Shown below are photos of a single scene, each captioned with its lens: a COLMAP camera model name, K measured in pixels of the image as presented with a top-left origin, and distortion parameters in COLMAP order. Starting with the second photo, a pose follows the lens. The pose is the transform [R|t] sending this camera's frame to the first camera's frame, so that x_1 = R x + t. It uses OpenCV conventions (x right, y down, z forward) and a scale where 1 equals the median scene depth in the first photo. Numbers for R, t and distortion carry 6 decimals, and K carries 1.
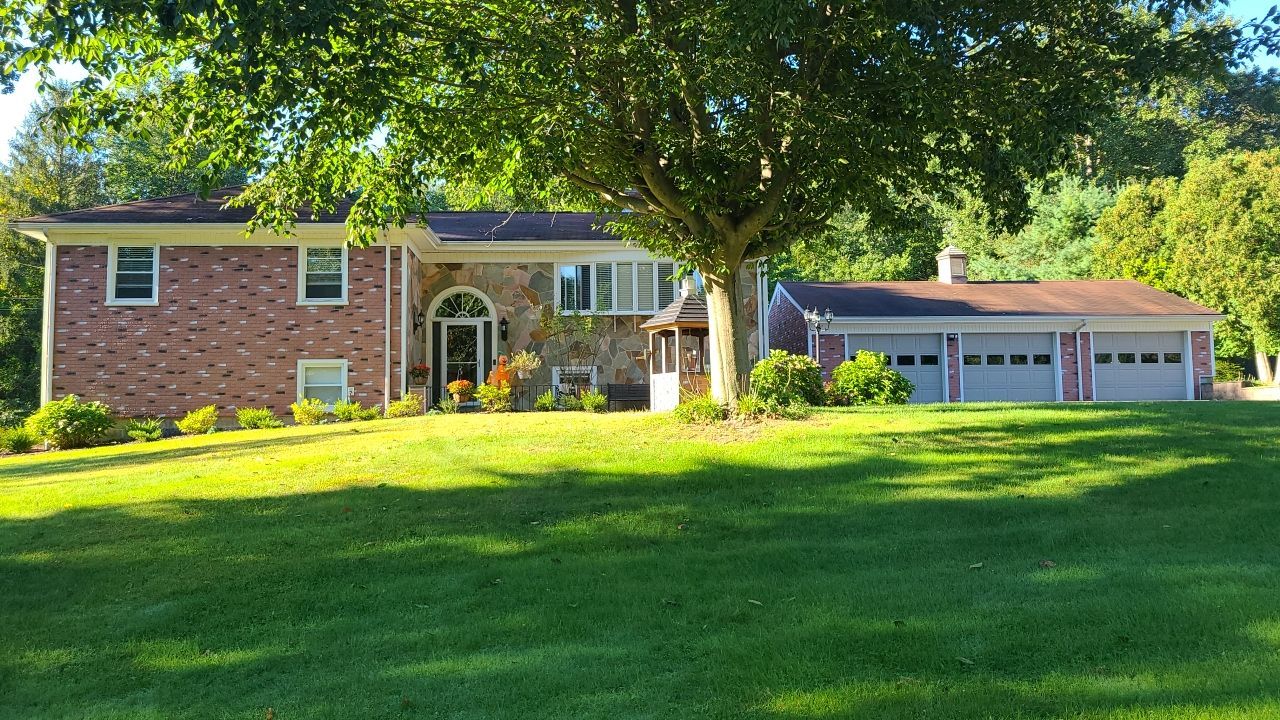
lens RADIAL K [[974.9, 0, 640.0], [0, 974.9, 360.0], [0, 0, 1]] dist [0.047976, -0.025265]
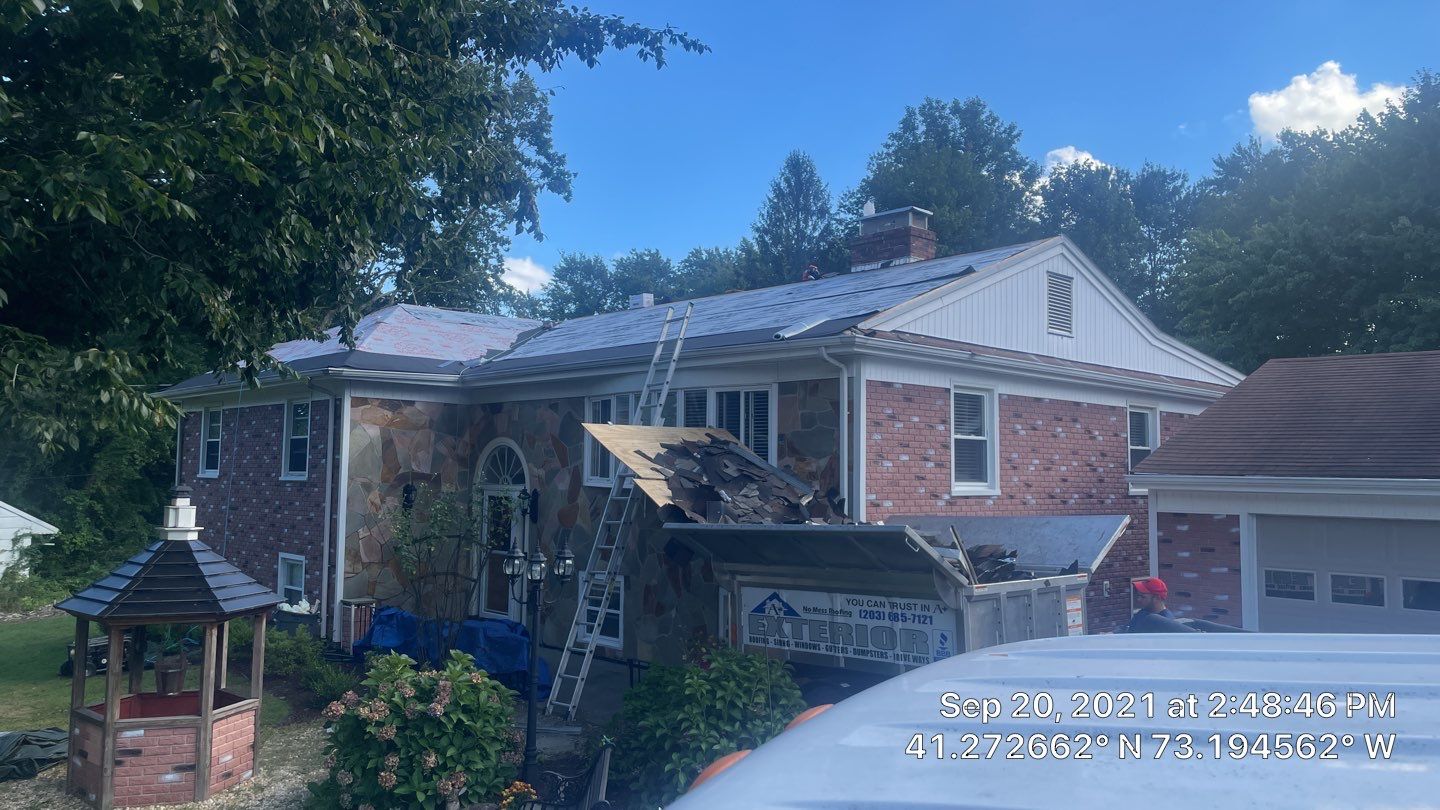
lens RADIAL K [[1096.8, 0, 720.0], [0, 1096.8, 405.0], [0, 0, 1]] dist [0.047976, -0.025265]
pose [[0.653074, -0.027202, -0.756805, 0.483187], [0.036087, 0.999337, -0.004778, -0.088683], [0.756434, -0.024190, 0.653623, 0.622689]]
